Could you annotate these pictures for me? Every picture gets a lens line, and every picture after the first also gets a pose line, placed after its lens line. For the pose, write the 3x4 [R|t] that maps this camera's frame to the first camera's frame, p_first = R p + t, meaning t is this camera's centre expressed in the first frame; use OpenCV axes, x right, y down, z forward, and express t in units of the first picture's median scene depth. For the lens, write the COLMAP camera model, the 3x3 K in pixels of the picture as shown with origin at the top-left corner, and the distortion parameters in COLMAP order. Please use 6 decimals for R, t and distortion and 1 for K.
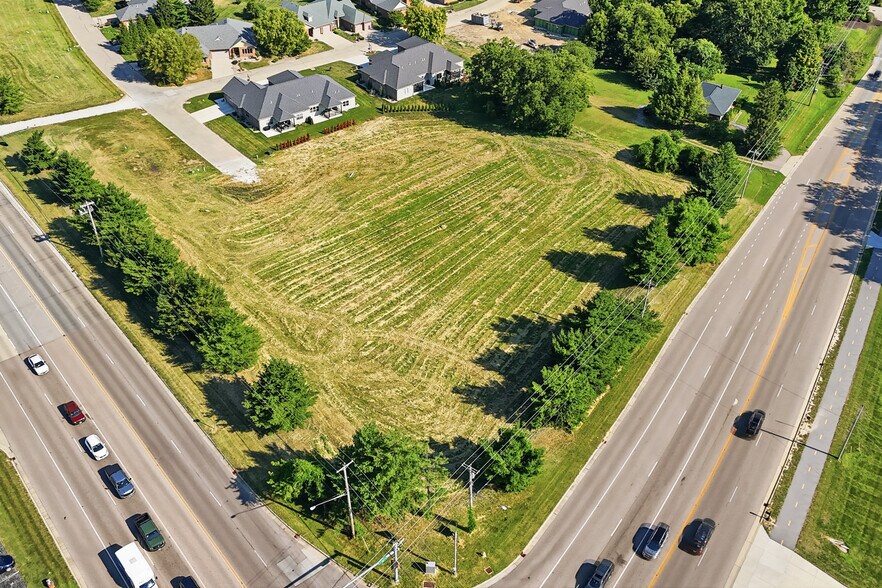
lens RADIAL K [[837.9, 0, 432.5], [0, 837.9, 275.7], [0, 0, 1]] dist [0.145449, -0.315817]
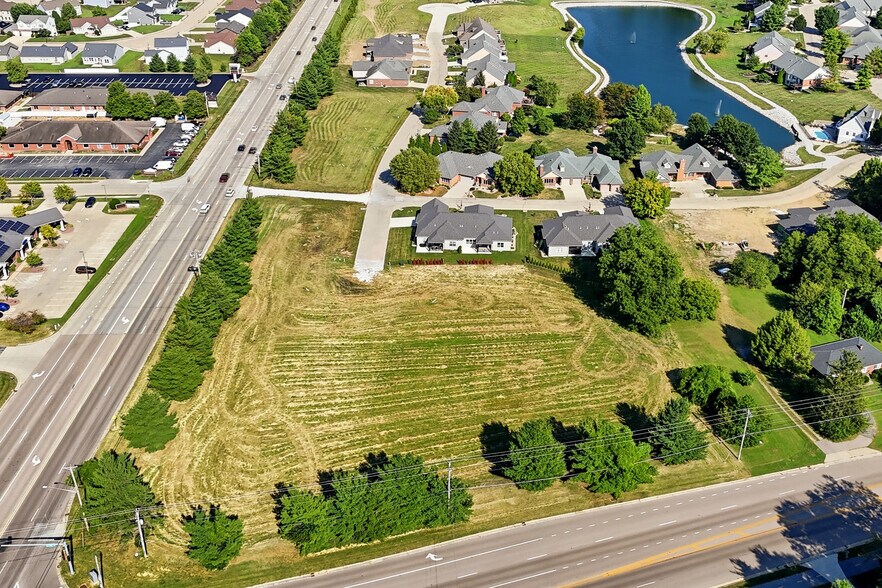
lens RADIAL K [[915.1, 0, 471.1], [0, 915.1, 271.1], [0, 0, 1]] dist [0.170941, -0.427482]
pose [[0.783302, 0.285750, -0.552073, 0.635995], [-0.370483, 0.927726, -0.045470, -0.128795], [0.499179, 0.240150, 0.832555, 0.019794]]
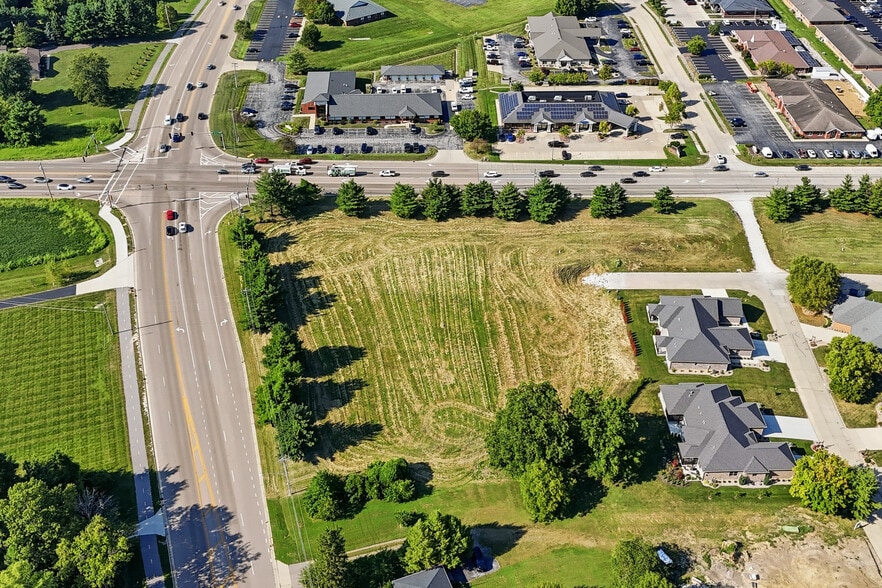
lens RADIAL K [[873.3, 0, 471.8], [0, 873.3, 253.0], [0, 0, 1]] dist [0.197934, -0.618415]
pose [[-0.602204, 0.440653, -0.665714, 0.818468], [-0.499572, 0.442433, 0.744769, -1.113852], [0.622719, 0.781075, -0.046297, 0.984194]]
